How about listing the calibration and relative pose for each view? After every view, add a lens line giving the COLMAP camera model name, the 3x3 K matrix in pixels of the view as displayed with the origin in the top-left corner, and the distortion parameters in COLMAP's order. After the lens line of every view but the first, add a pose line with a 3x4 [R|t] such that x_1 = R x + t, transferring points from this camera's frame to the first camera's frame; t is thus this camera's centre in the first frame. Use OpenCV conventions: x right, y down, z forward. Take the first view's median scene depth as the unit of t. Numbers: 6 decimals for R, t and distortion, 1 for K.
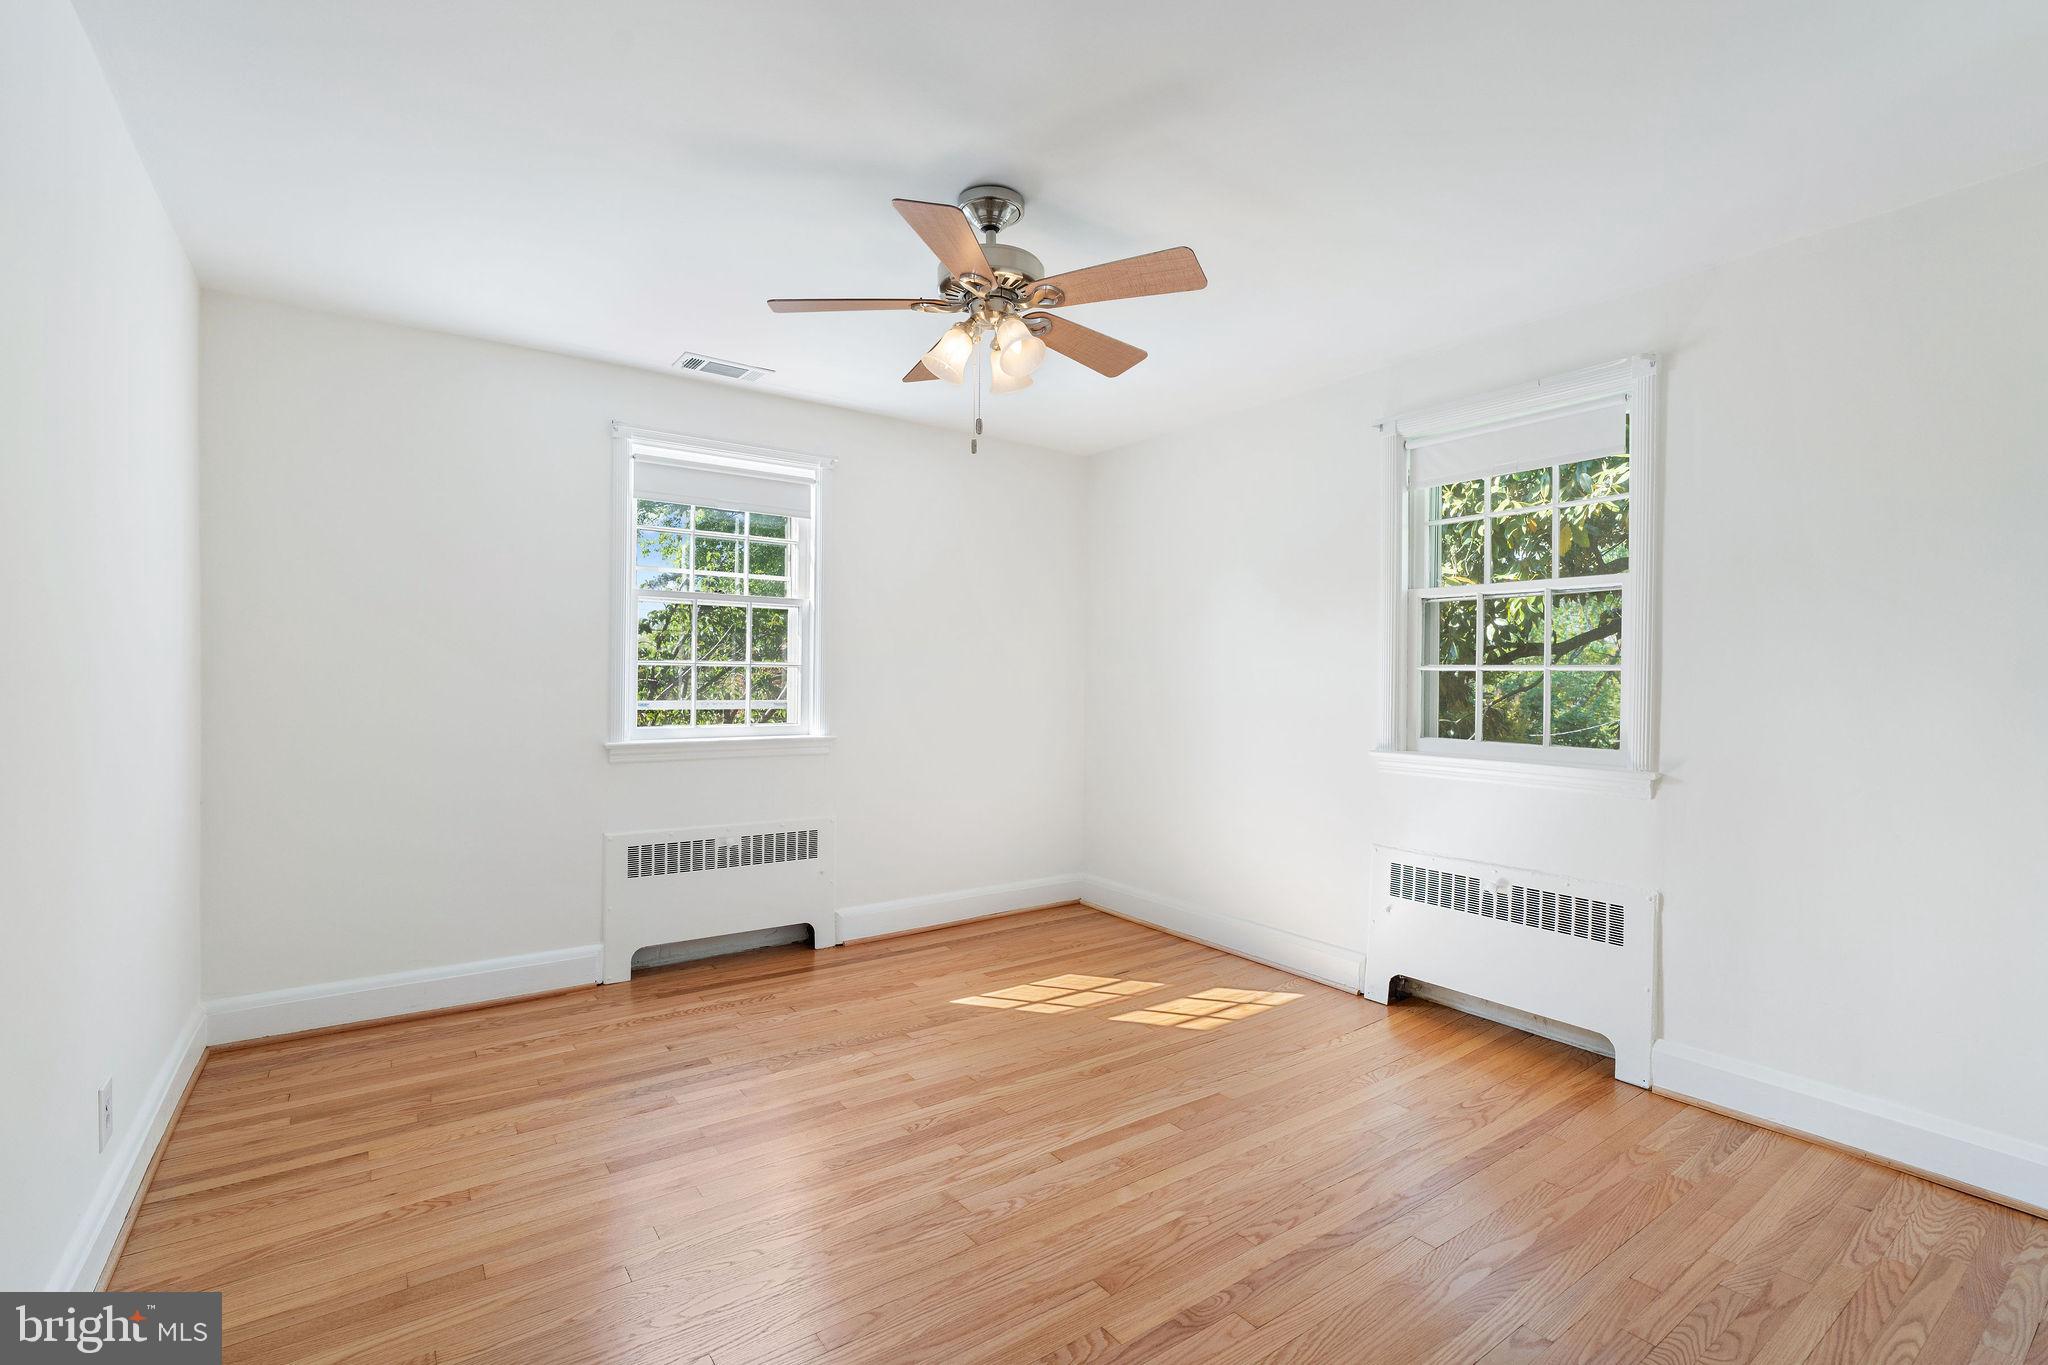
lens RADIAL K [[911.9, 0, 1024.0], [0, 911.9, 682.5], [0, 0, 1]] dist [-0.000347, 0.000480]
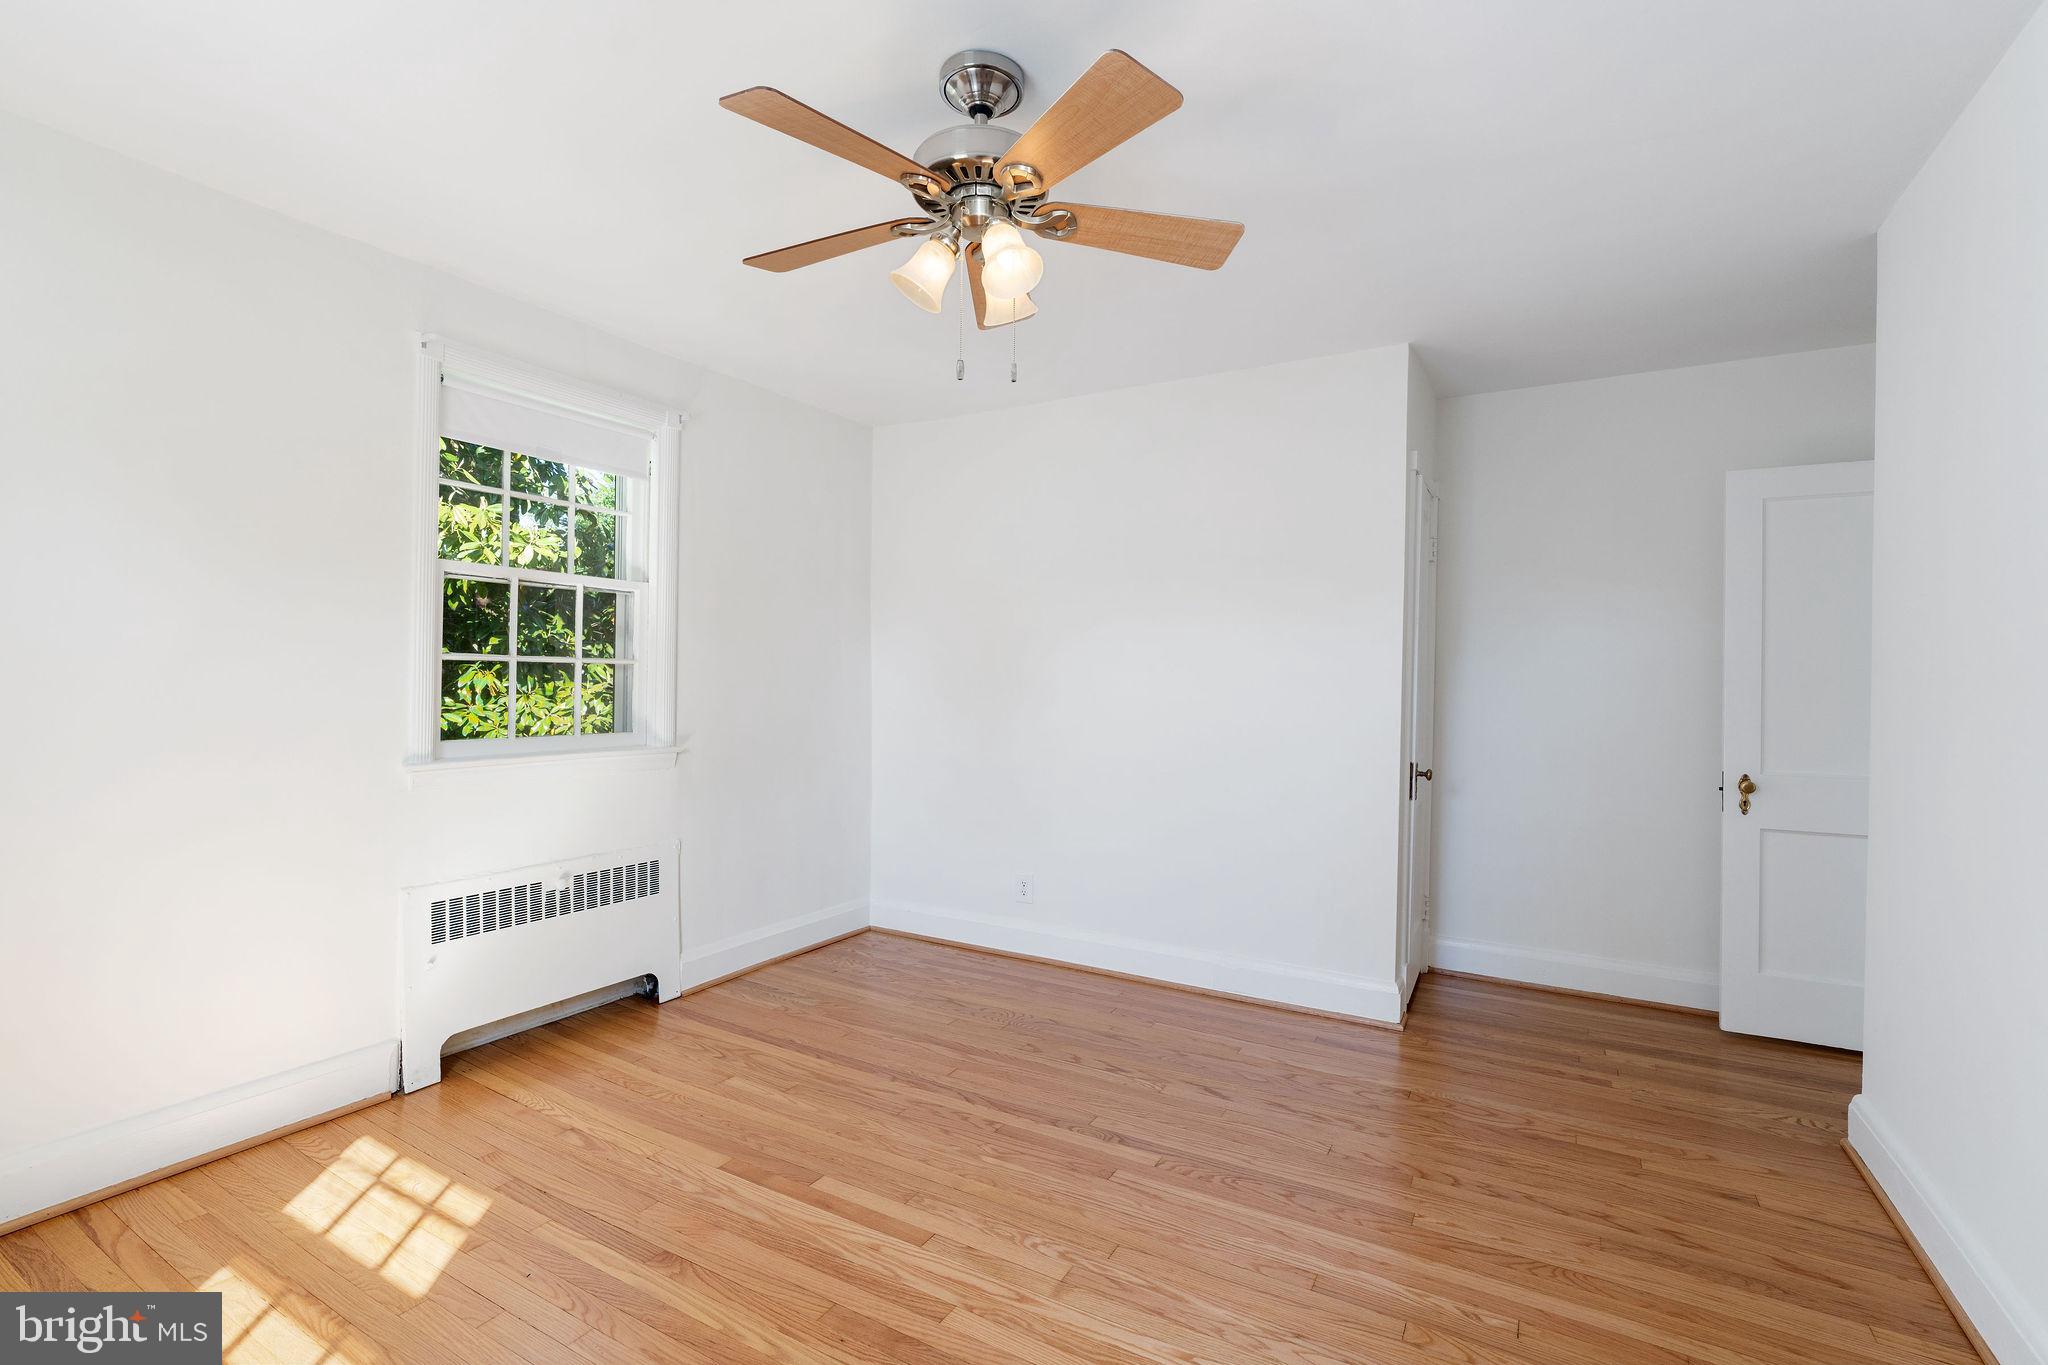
lens RADIAL K [[911.9, 0, 1024.0], [0, 911.9, 682.5], [0, 0, 1]] dist [-0.000347, 0.000480]
pose [[-0.407080, -0.015914, 0.913254, -0.563632], [-0.013601, 0.999843, 0.011360, -0.009302], [-0.913291, -0.007796, -0.407233, 0.925438]]
